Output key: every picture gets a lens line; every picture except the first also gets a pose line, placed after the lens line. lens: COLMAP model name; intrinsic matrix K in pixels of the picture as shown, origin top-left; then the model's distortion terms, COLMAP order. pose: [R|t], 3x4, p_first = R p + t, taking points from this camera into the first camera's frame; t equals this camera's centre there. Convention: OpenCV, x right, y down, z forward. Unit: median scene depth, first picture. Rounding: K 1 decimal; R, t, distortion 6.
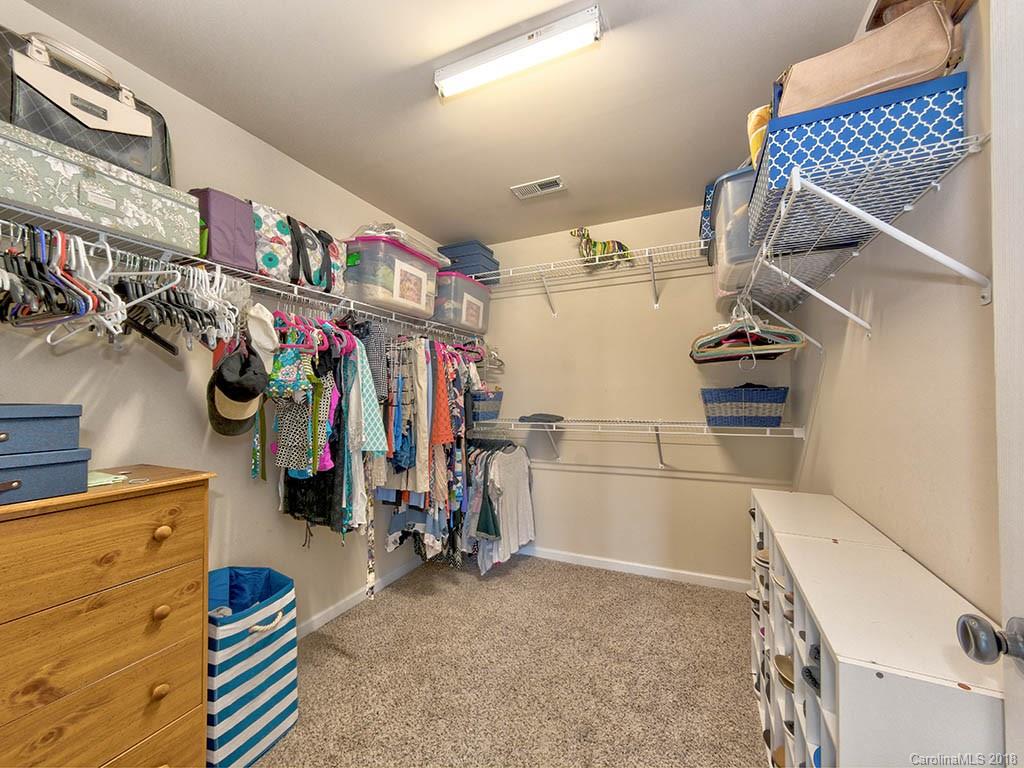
lens RADIAL K [[401.3, 0, 511.5], [0, 401.3, 387.9], [0, 0, 1]] dist [0.004613, -0.000051]
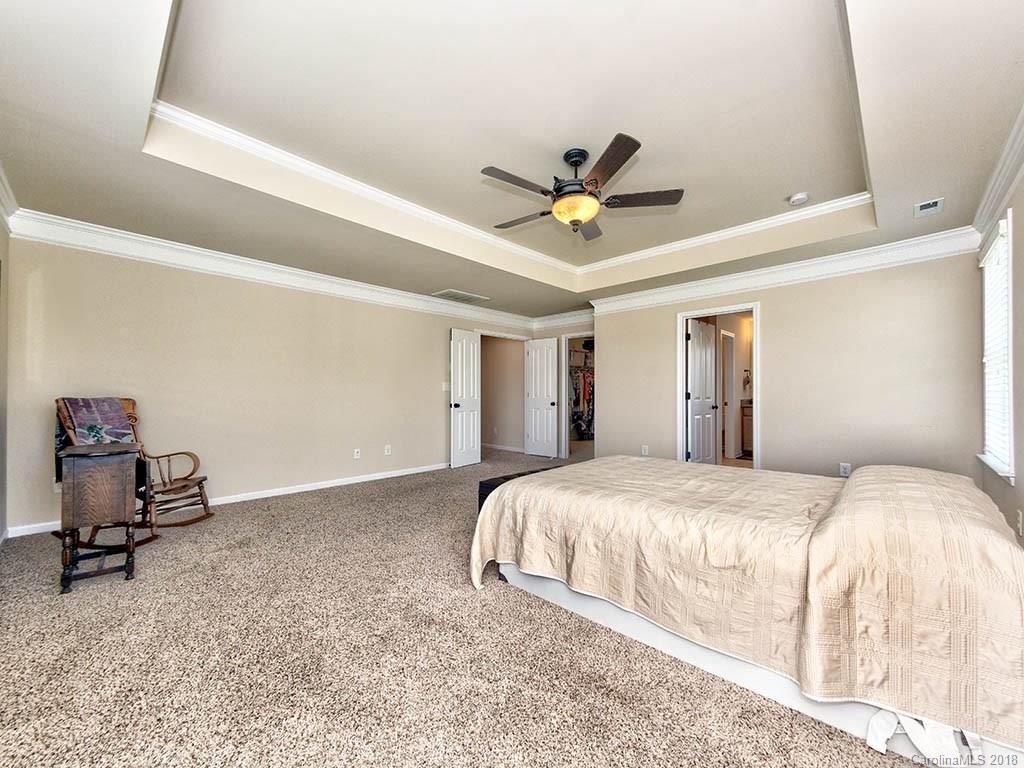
lens RADIAL K [[401.3, 0, 513.8], [0, 401.3, 387.5], [0, 0, 1]] dist [0.004613, -0.000051]
pose [[0.943510, 0.005319, -0.331302, 0.454219], [-0.003248, 0.999972, 0.006805, -0.003265], [0.331328, -0.005345, 0.943500, -2.907902]]
